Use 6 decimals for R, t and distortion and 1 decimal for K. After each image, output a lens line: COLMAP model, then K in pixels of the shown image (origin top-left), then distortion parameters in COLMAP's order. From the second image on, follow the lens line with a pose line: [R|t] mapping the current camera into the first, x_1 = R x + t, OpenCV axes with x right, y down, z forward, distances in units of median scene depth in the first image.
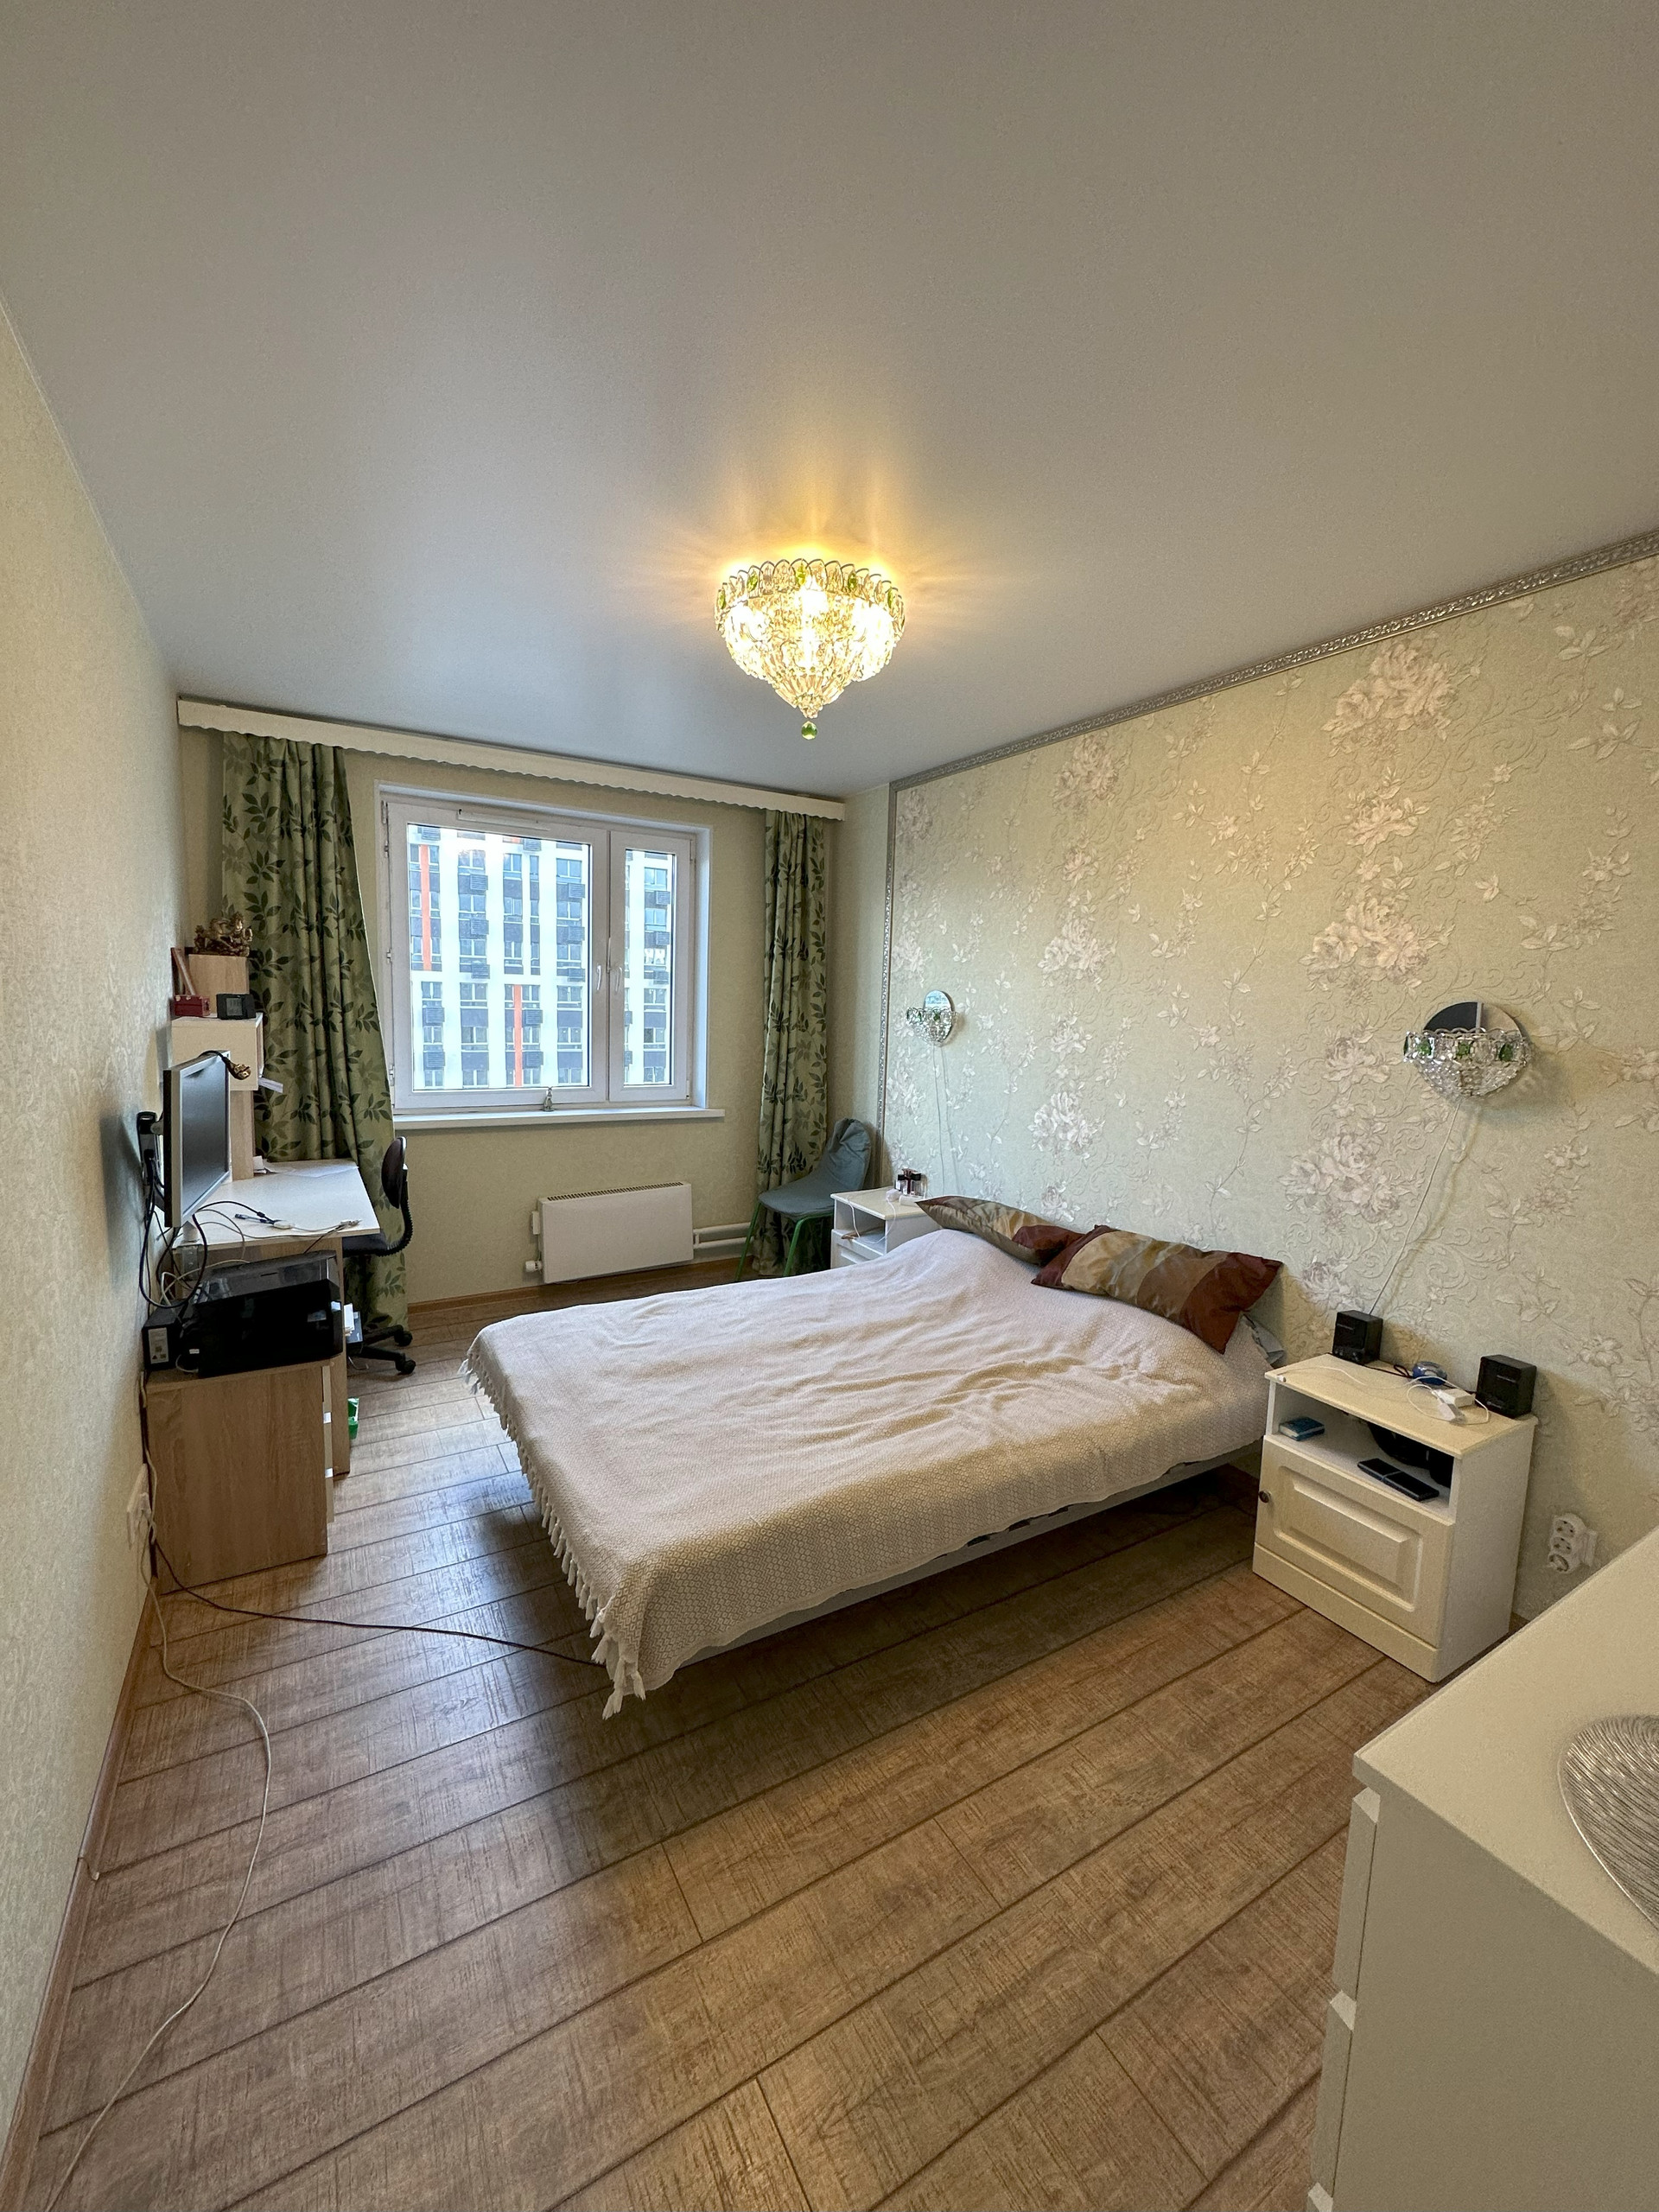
lens RADIAL K [[881.2, 0, 827.0], [0, 881.2, 1104.6], [0, 0, 1]] dist [-0.005792, 0.000312]
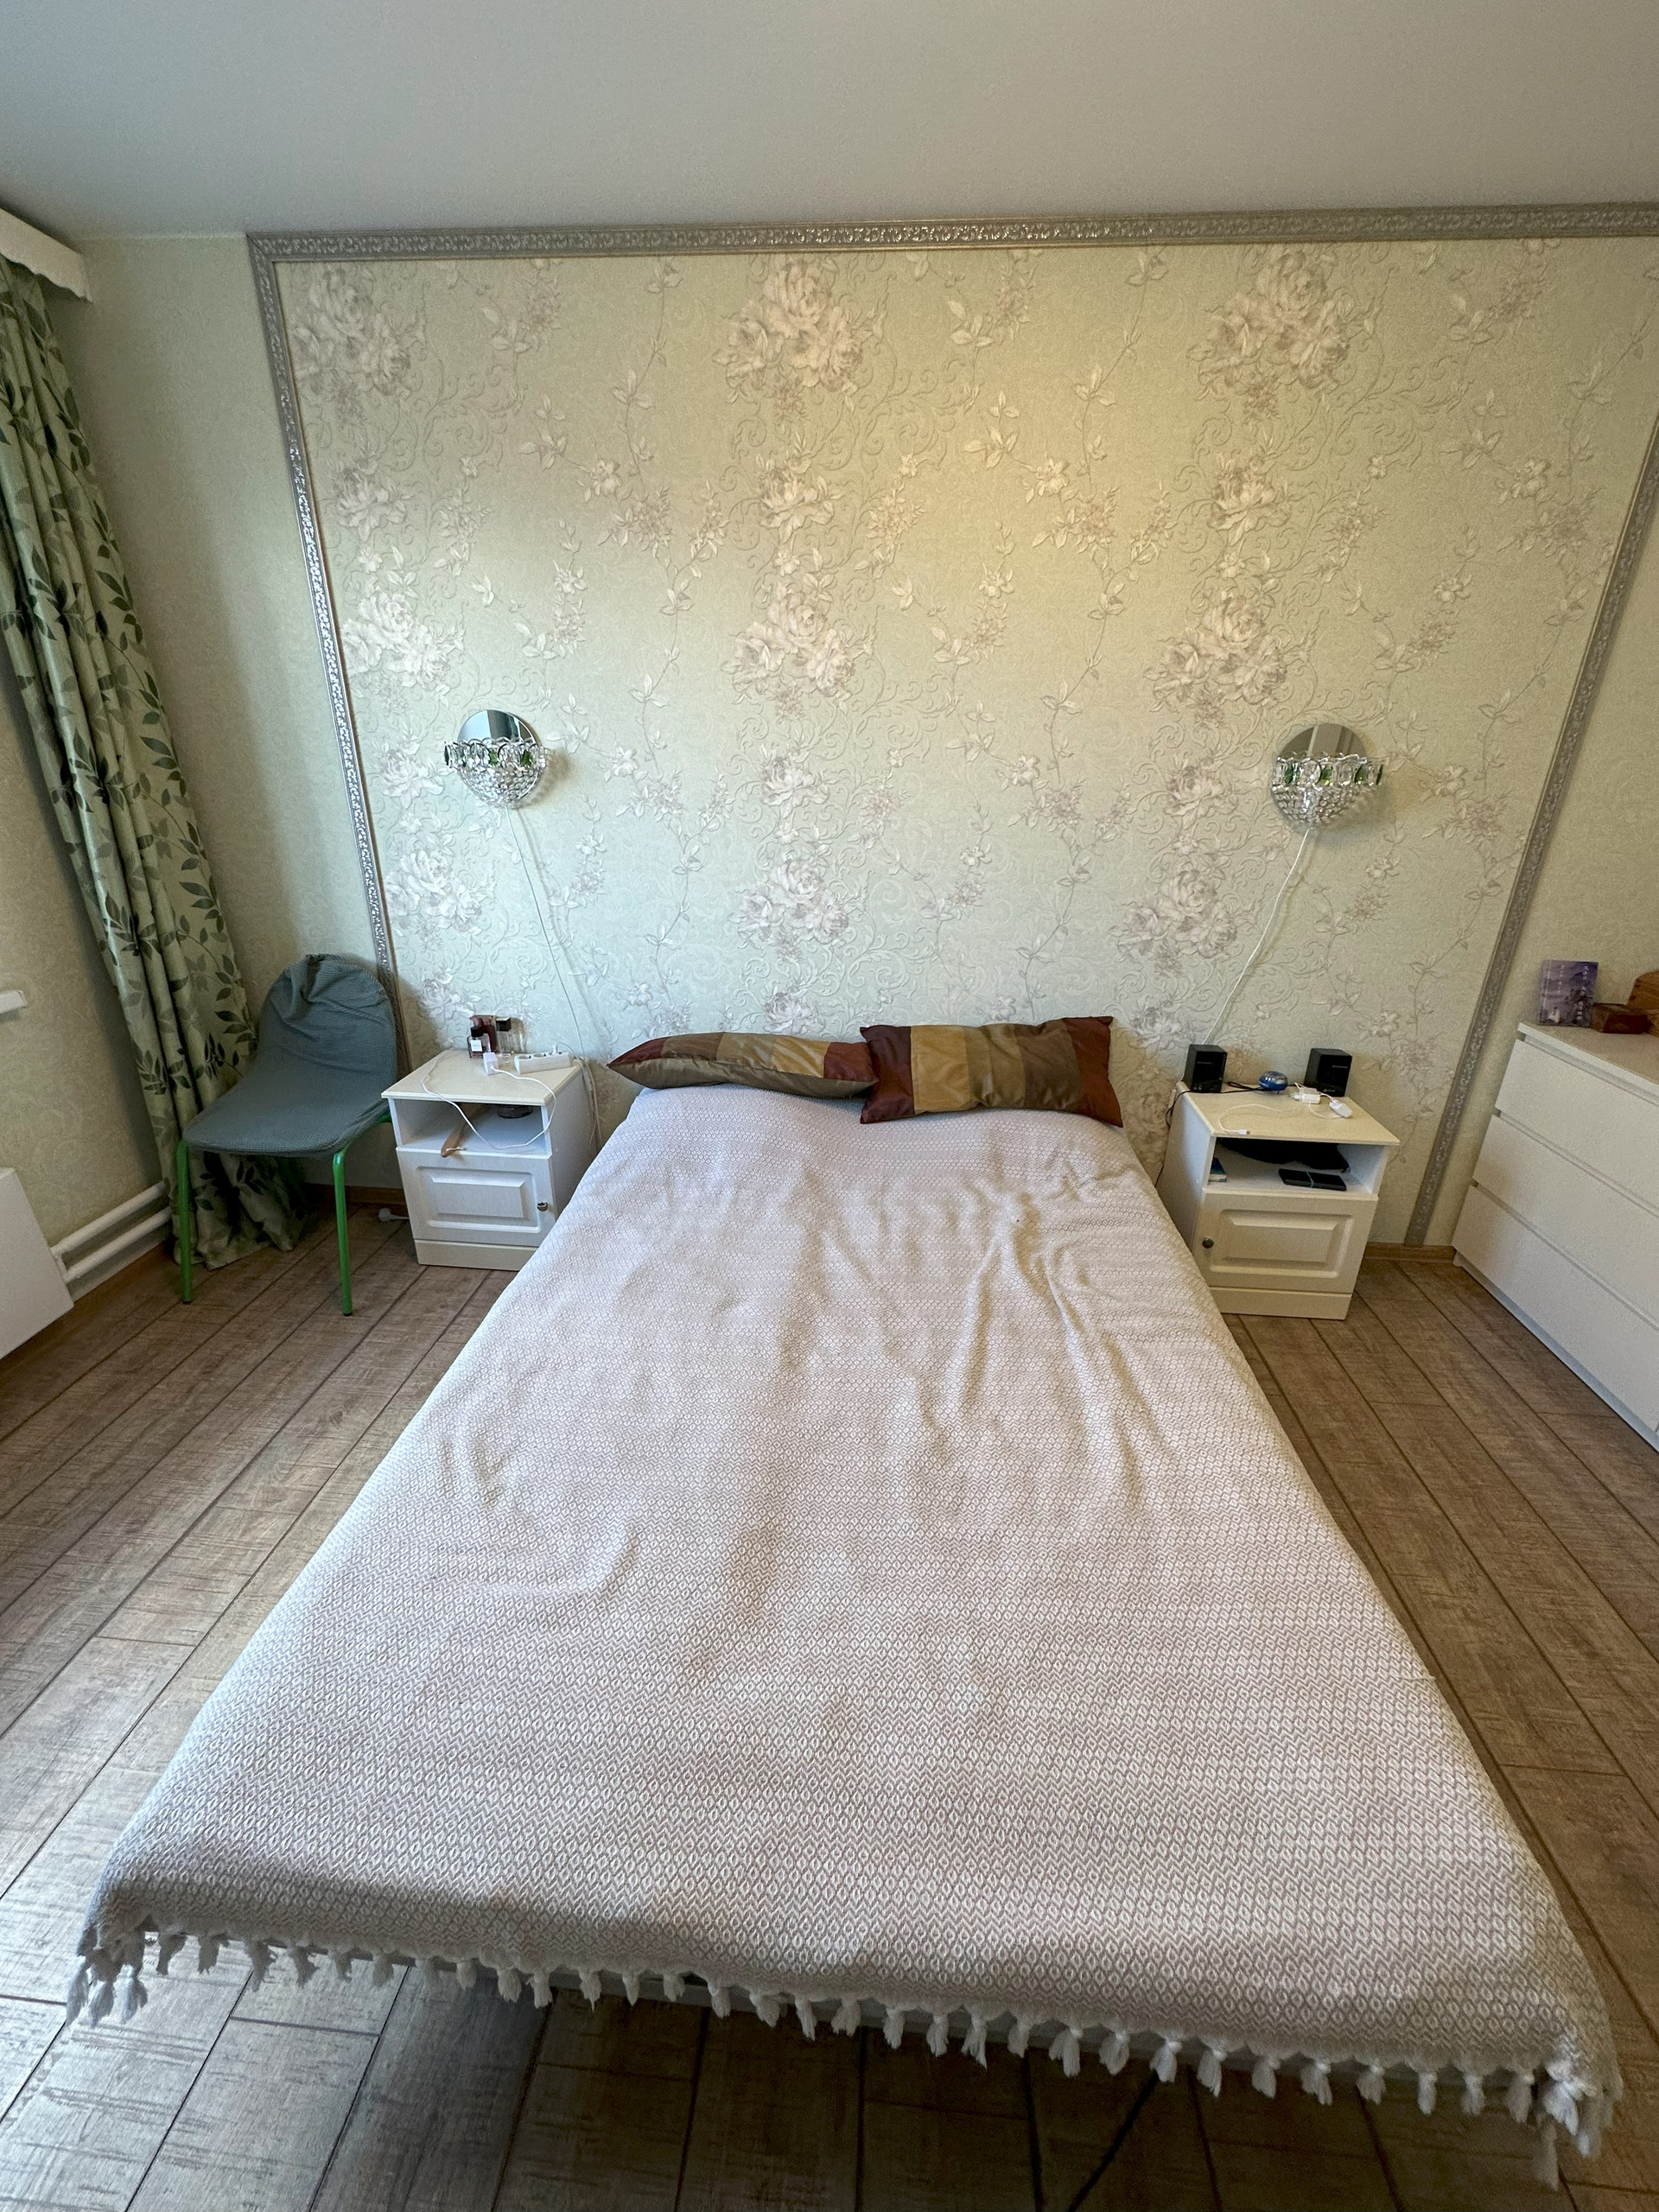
lens RADIAL K [[881.2, 0, 823.6], [0, 881.2, 1094.9], [0, 0, 1]] dist [-0.005792, 0.000312]
pose [[0.575413, -0.335065, 0.746078, -0.258734], [0.103295, 0.934696, 0.340108, -0.062707], [-0.811314, -0.118636, 0.572446, 0.432346]]
